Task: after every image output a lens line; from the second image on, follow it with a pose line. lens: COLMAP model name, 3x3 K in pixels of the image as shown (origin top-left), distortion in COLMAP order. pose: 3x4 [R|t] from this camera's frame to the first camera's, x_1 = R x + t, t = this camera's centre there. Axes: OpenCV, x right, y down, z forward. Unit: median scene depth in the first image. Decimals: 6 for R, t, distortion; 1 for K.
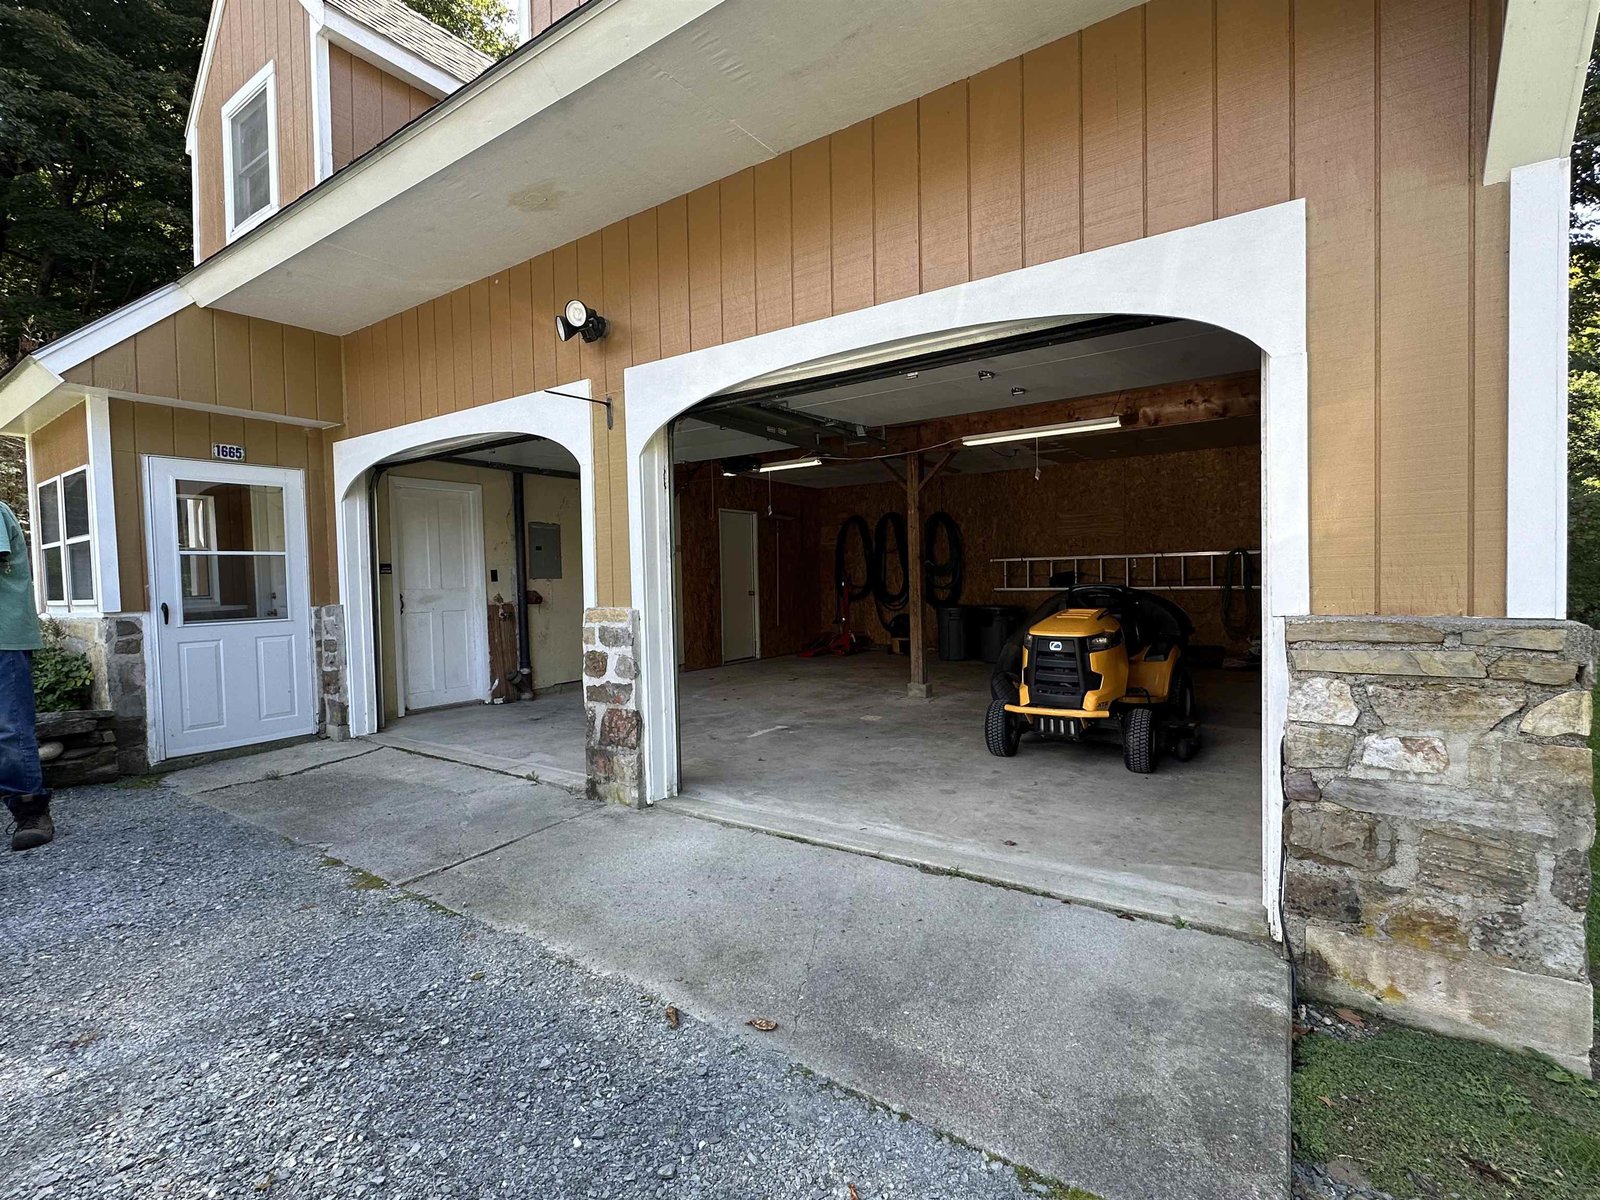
lens RADIAL K [[747.4, 0, 797.9], [0, 747.4, 591.0], [0, 0, 1]] dist [-0.000300, -0.000055]
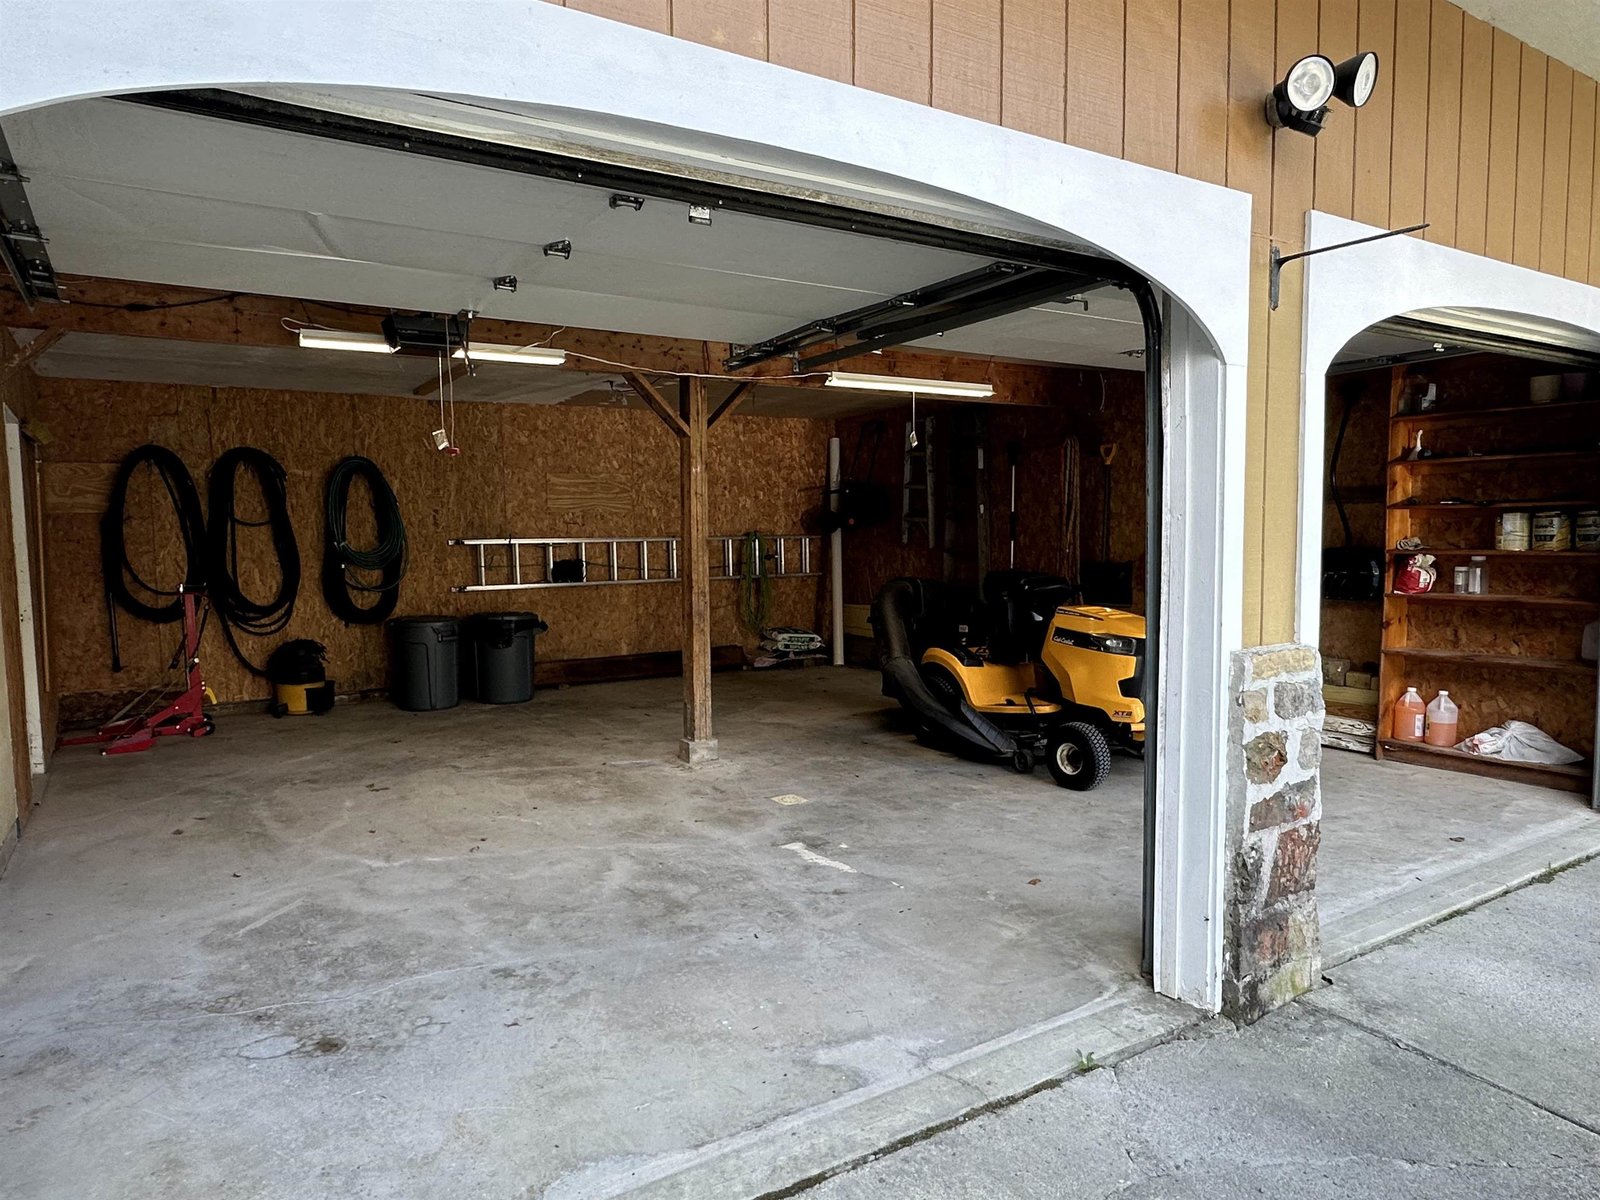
lens RADIAL K [[1009.1, 0, 800.0], [0, 1009.1, 600.0], [0, 0, 1]] dist [-0.002367, 0.001489]
pose [[0.396696, -0.045146, 0.916839, -1.044078], [0.024559, 0.998954, 0.038563, -0.047117], [-0.917621, 0.007219, 0.397390, 1.023716]]
